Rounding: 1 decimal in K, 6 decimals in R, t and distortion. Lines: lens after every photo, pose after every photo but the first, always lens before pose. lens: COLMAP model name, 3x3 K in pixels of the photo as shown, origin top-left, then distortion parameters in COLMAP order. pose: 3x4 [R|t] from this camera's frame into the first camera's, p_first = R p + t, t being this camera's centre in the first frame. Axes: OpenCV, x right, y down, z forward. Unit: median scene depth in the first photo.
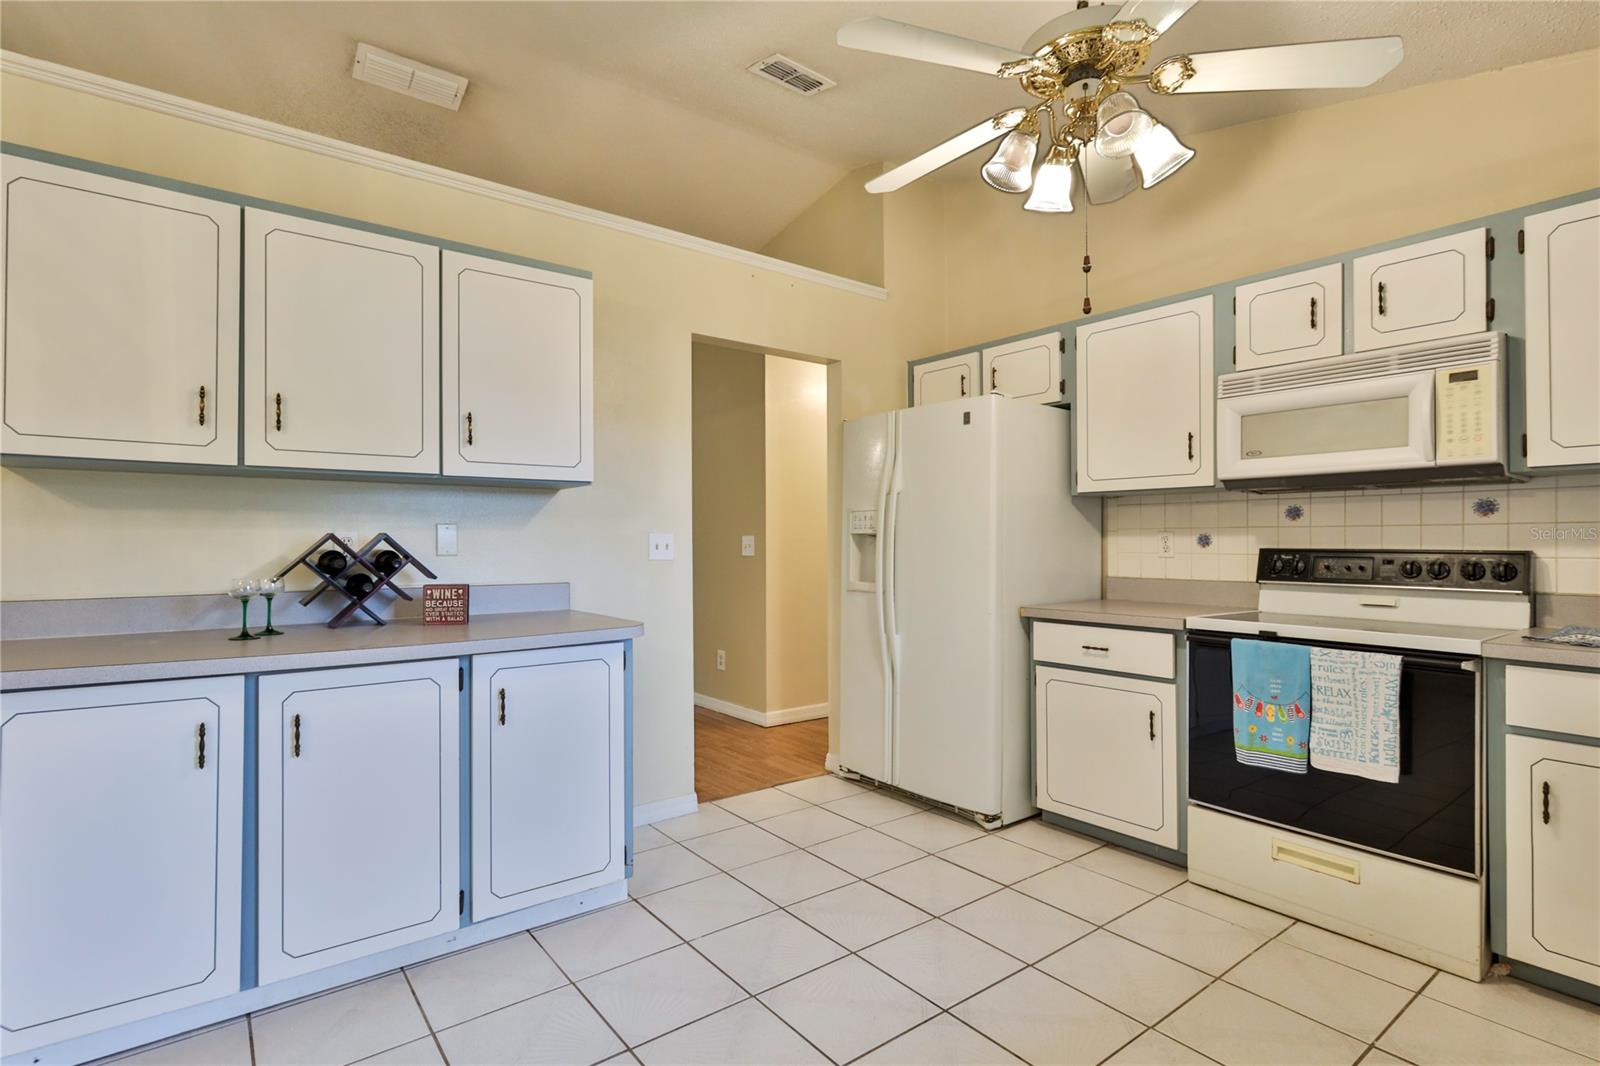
lens RADIAL K [[766.2, 0, 800.0], [0, 766.2, 533.0], [0, 0, 1]] dist [0.001042, 0.000042]
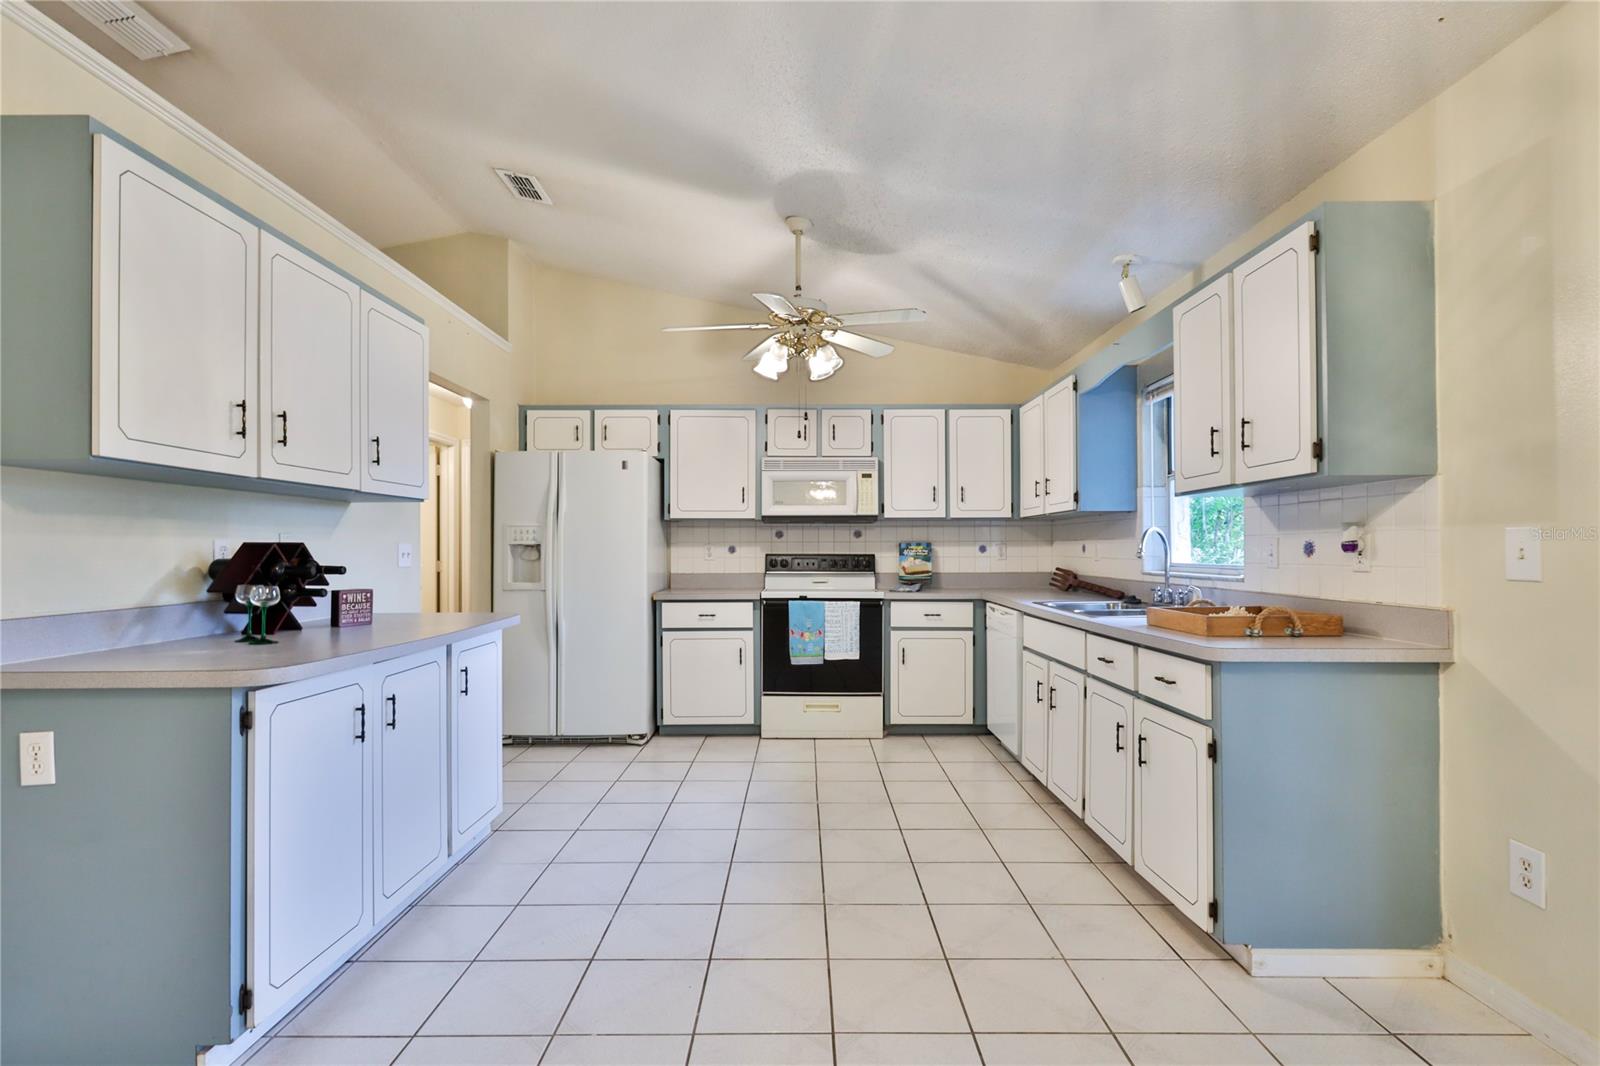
lens RADIAL K [[769.1, 0, 795.9], [0, 769.1, 539.6], [0, 0, 1]] dist [0.000689, 0.000625]
pose [[0.608633, 0.010093, 0.793387, -0.883024], [-0.007425, 0.999948, -0.007025, -0.001423], [-0.793417, -0.001615, 0.608676, -0.166916]]
